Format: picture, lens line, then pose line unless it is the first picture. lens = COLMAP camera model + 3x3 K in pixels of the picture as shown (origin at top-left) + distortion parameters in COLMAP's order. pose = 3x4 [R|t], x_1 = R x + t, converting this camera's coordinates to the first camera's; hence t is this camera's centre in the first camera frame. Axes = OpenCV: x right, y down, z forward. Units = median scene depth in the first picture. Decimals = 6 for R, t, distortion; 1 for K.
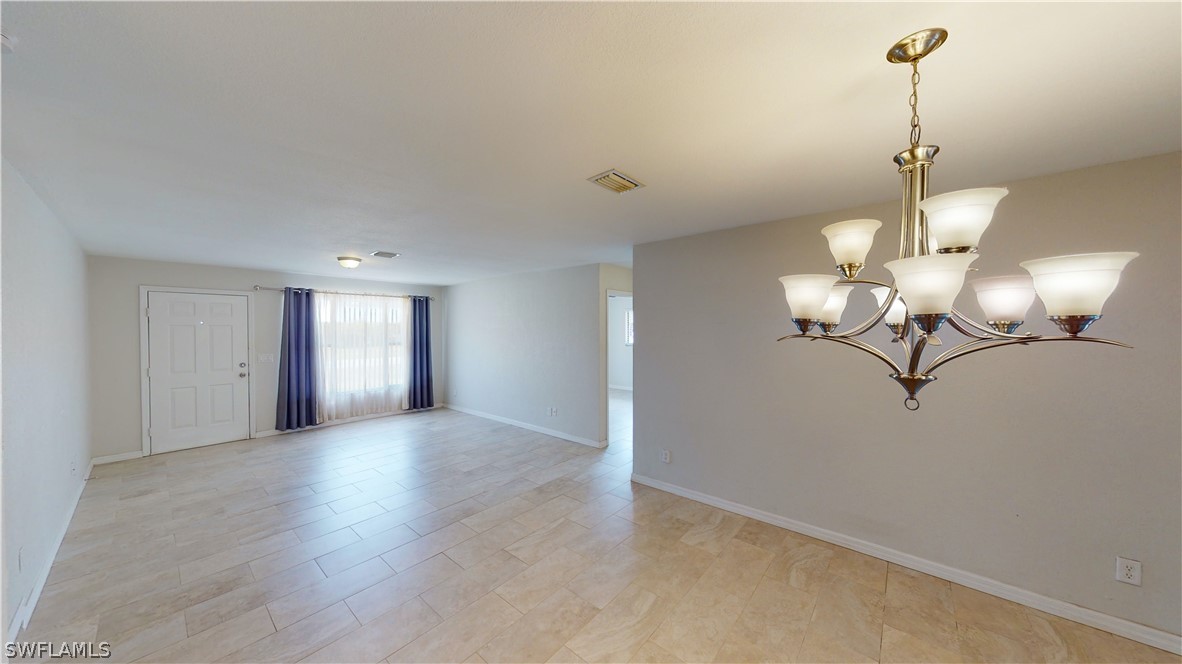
lens RADIAL K [[374.8, 0, 591.3], [0, 374.8, 331.3], [0, 0, 1]] dist [0.000220, 0.000129]
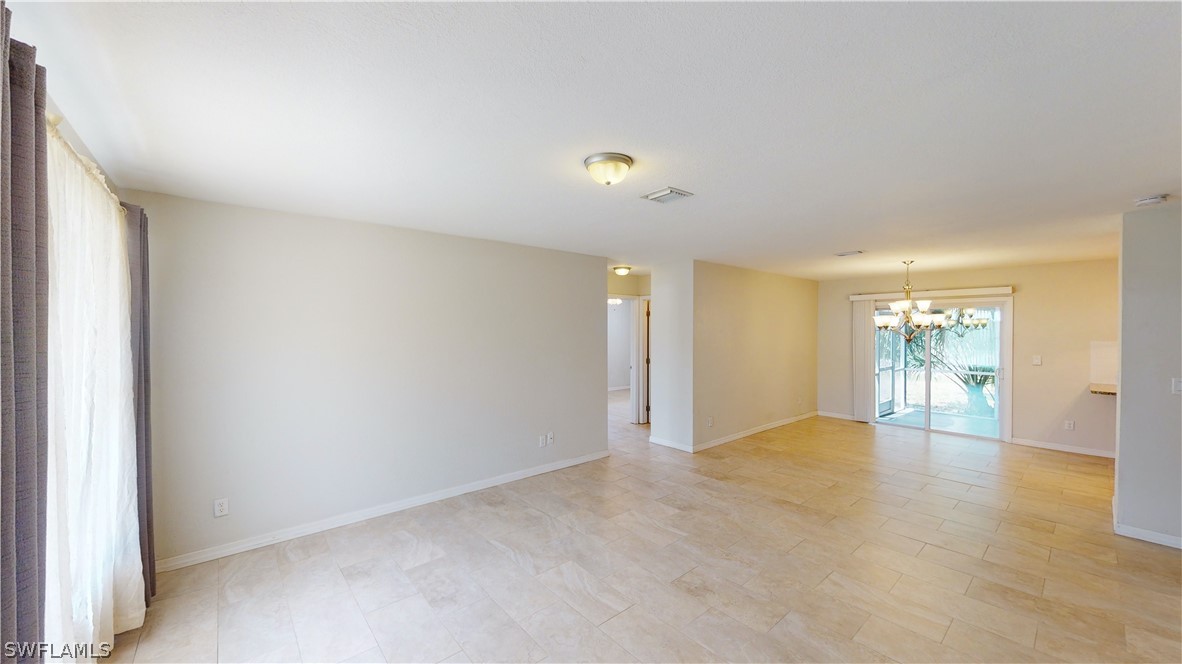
lens RADIAL K [[433.4, 0, 588.7], [0, 433.4, 332.4], [0, 0, 1]] dist [0.002058, -0.001471]
pose [[0.158512, -0.006878, 0.987333, -0.909349], [0.008180, 0.999951, 0.005652, -0.002880], [-0.987323, 0.007180, 0.158561, 0.754800]]
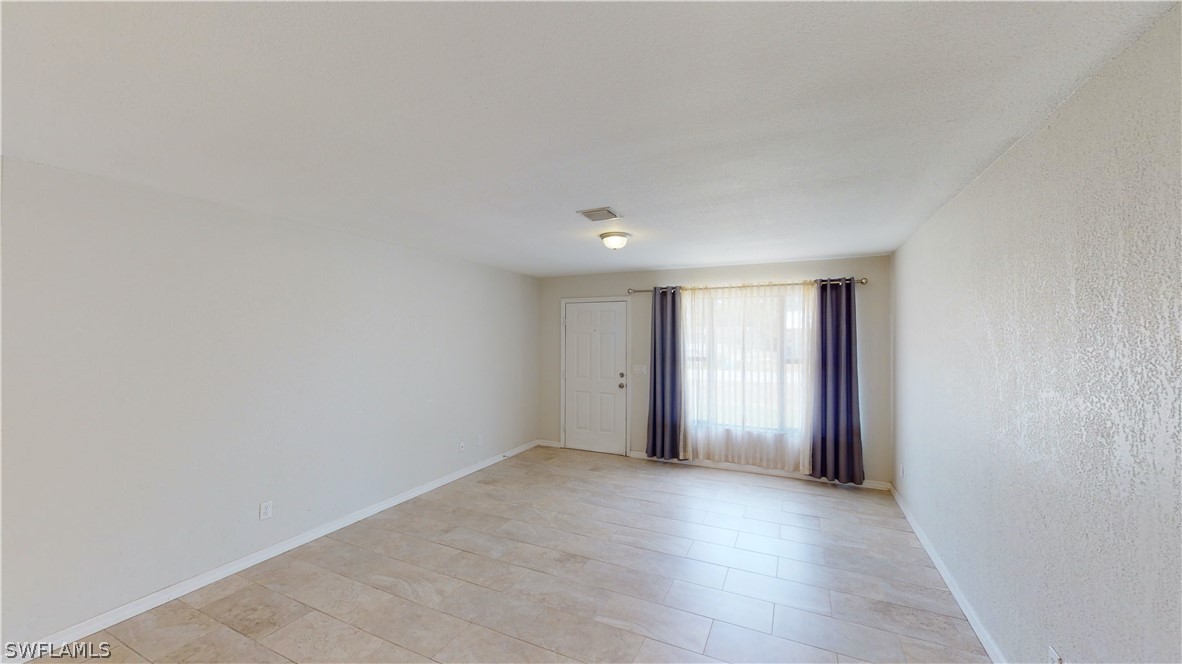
lens RADIAL K [[433.4, 0, 592.2], [0, 433.4, 331.5], [0, 0, 1]] dist [0.002058, -0.001471]
pose [[0.263479, -0.009311, -0.964620, 0.091369], [-0.009179, 0.999884, -0.012158, -0.004832], [0.964622, 0.012058, 0.263363, 0.599852]]
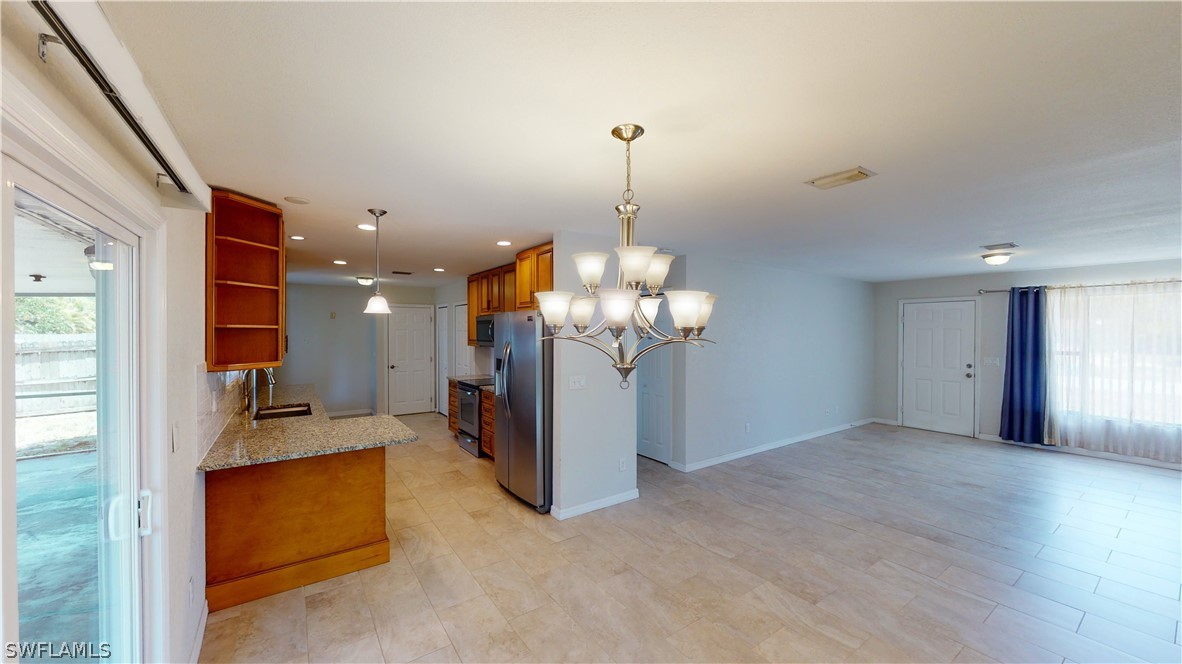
lens RADIAL K [[433.4, 0, 592.8], [0, 433.4, 332.9], [0, 0, 1]] dist [0.002058, -0.001471]
pose [[-0.249364, 0.005034, -0.968397, 0.487702], [-0.010289, 0.999916, 0.007848, -0.002556], [0.968355, 0.011921, -0.249291, 0.256271]]
